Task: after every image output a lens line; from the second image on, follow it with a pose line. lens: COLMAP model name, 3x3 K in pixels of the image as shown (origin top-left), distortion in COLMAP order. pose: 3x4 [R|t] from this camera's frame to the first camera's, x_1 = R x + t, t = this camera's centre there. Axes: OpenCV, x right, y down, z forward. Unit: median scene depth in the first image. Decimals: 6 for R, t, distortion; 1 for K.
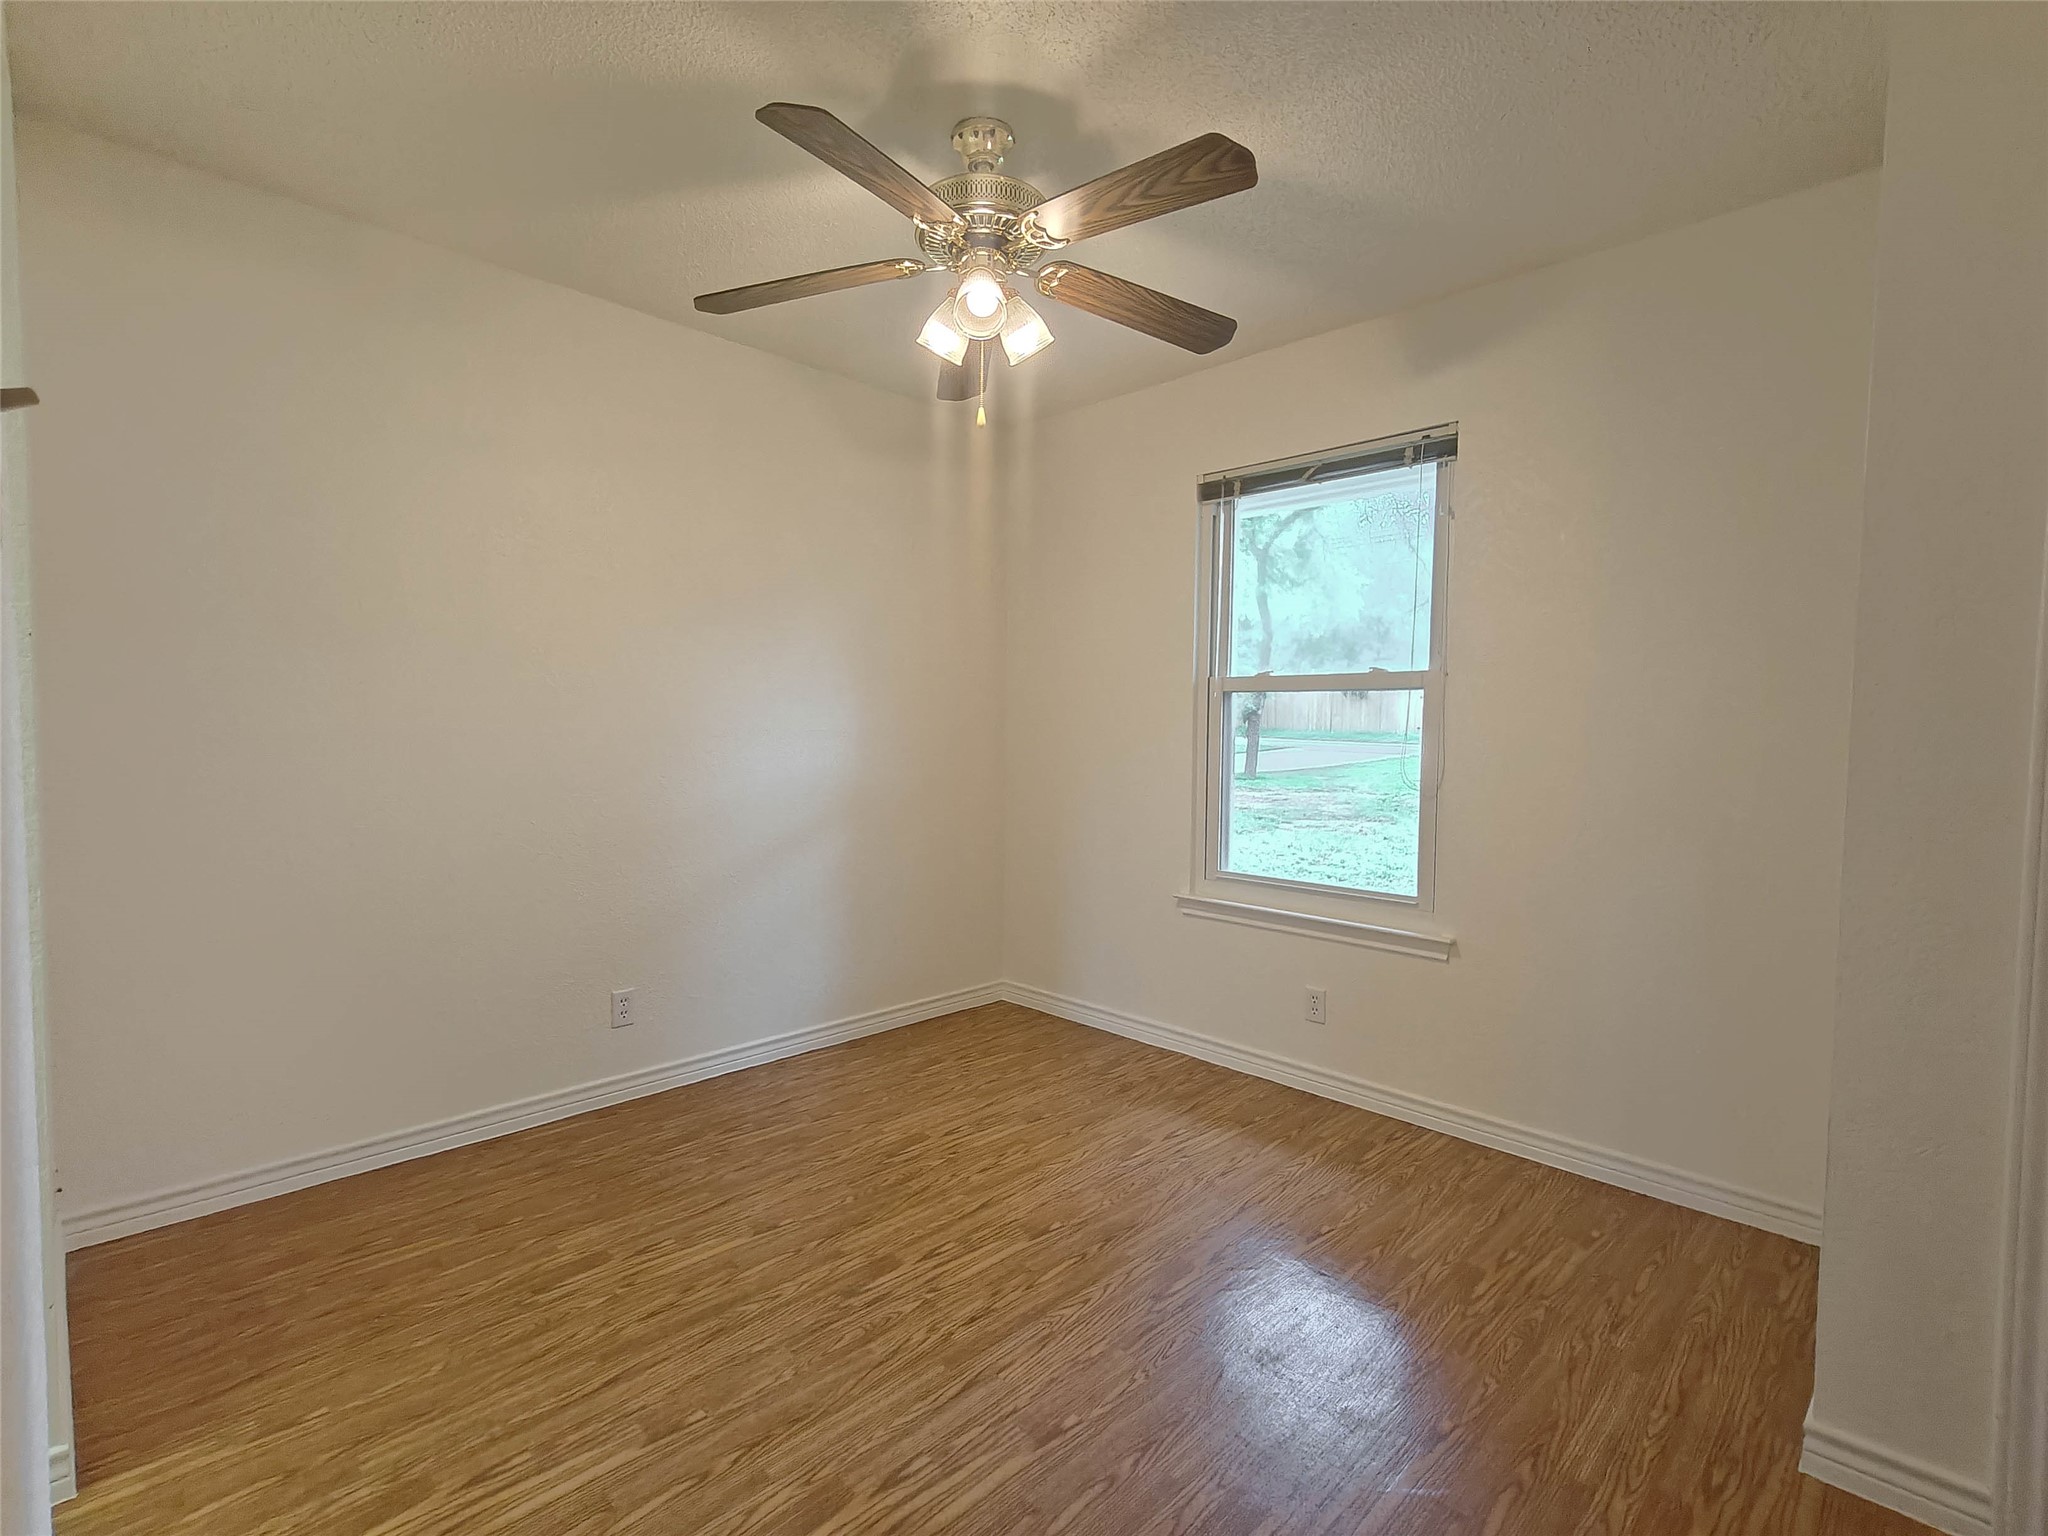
lens RADIAL K [[966.9, 0, 1021.3], [0, 966.9, 770.8], [0, 0, 1]] dist [0.009941, 0.000550]
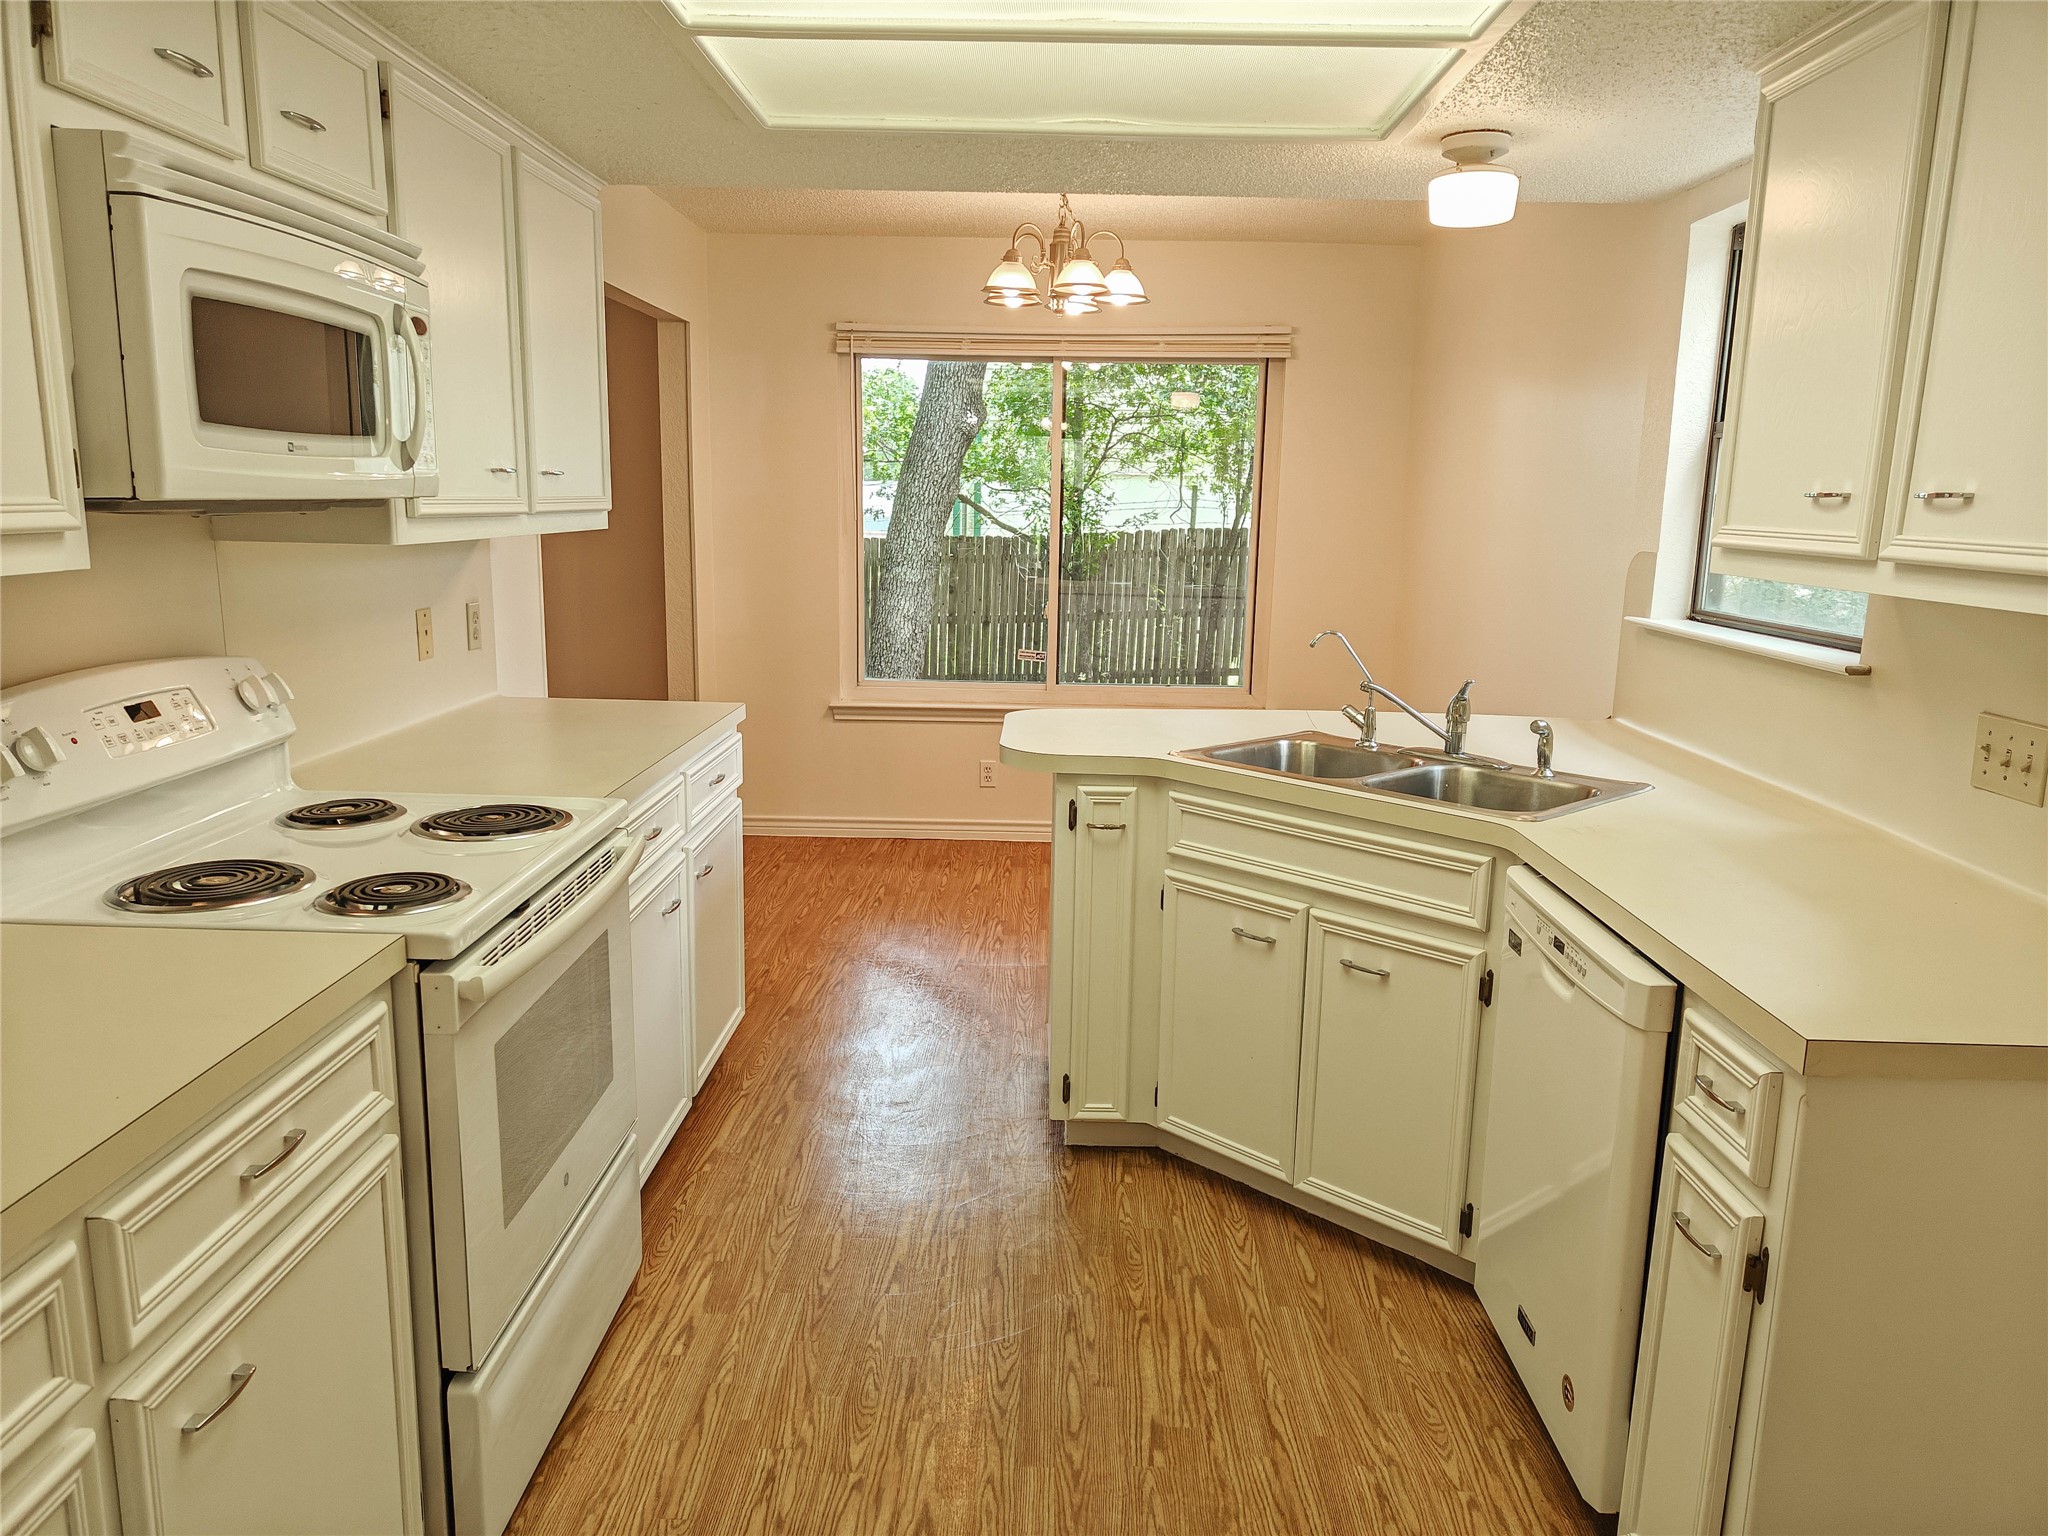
lens RADIAL K [[1438.3, 0, 1023.6], [0, 1438.3, 770.8], [0, 0, 1]] dist [0.017429, -0.008171]
pose [[-0.722386, 0.100023, -0.684218, 0.529976], [-0.064160, 0.975519, 0.210347, -0.098321], [0.688507, 0.195852, -0.698284, 0.964467]]
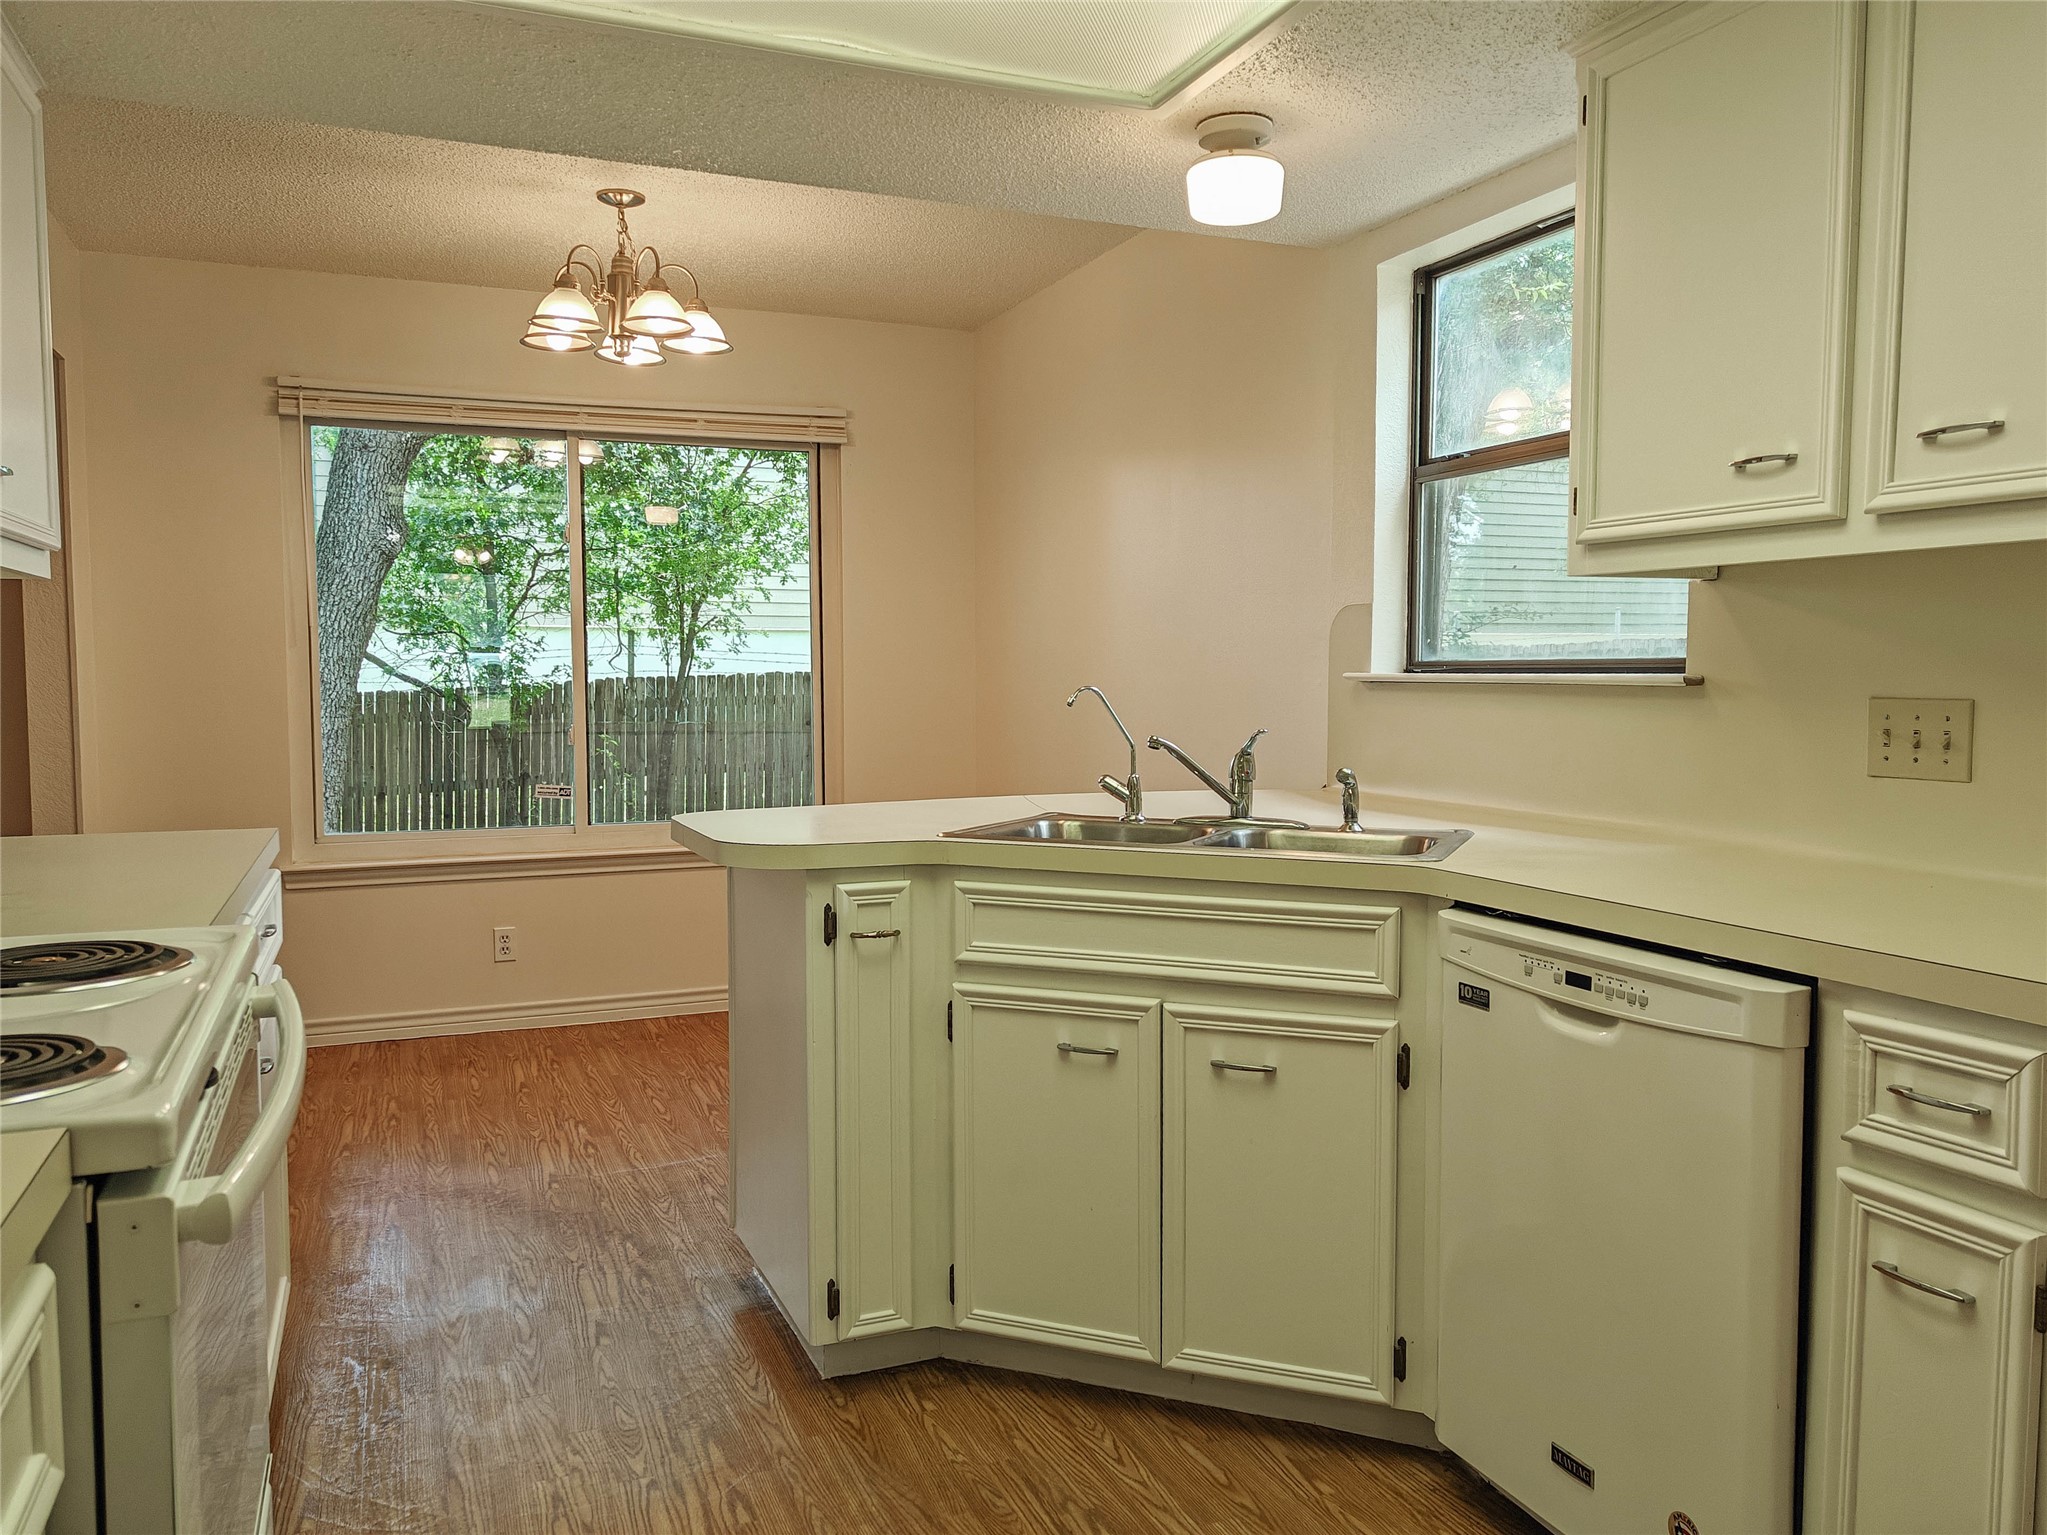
lens RADIAL K [[1555.3, 0, 1031.2], [0, 1555.3, 767.2], [0, 0, 1]] dist [0.022497, -0.007071]
pose [[-0.389517, 0.041352, -0.920090, 0.531407], [-0.048587, 0.996678, 0.065363, -0.080408], [0.919737, 0.070164, -0.386214, 0.916364]]
